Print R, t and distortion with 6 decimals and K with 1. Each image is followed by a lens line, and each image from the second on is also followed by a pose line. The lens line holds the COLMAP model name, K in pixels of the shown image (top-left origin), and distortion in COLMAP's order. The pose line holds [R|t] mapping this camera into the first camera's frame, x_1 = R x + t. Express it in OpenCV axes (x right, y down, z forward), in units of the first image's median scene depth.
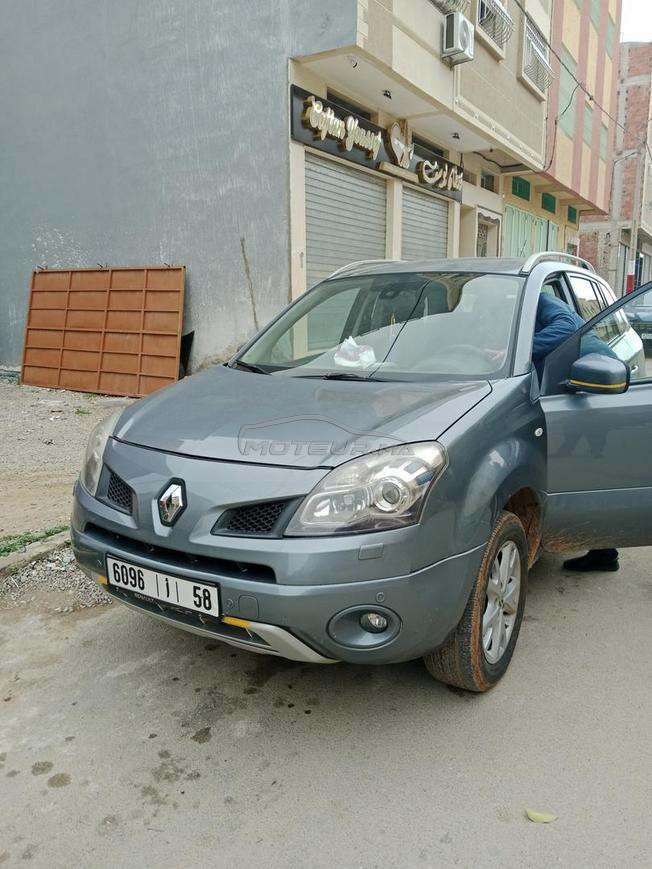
lens RADIAL K [[690.0, 0, 327.2], [0, 690.0, 436.5], [0, 0, 1]] dist [0.001110, -0.018502]
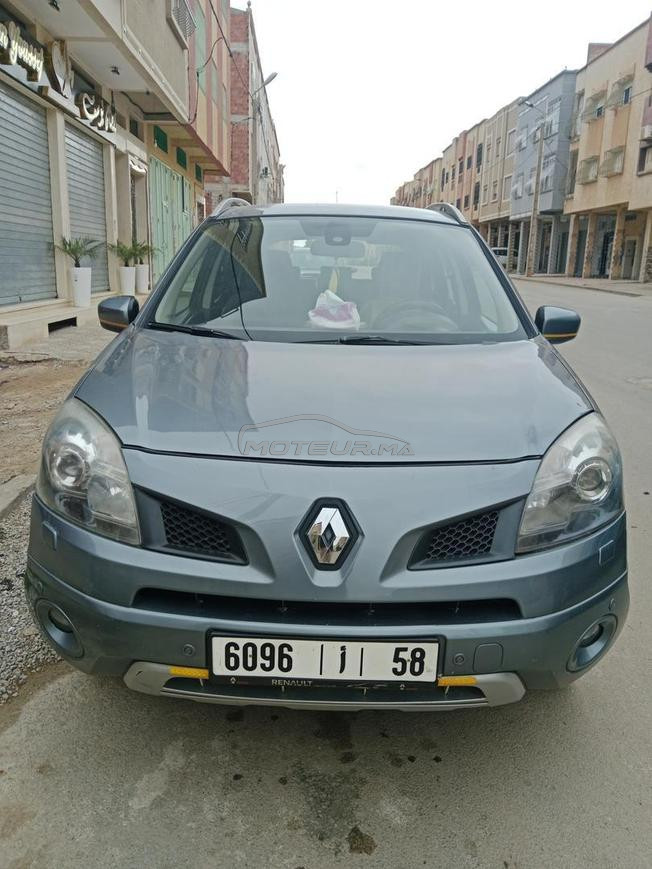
lens RADIAL K [[690.0, 0, 324.5], [0, 690.0, 436.4], [0, 0, 1]] dist [0.001110, -0.018502]
pose [[0.846071, -0.099334, 0.523734, -0.477105], [0.069153, 0.994635, 0.076933, -0.043570], [-0.528566, -0.028873, 0.848401, 0.360622]]
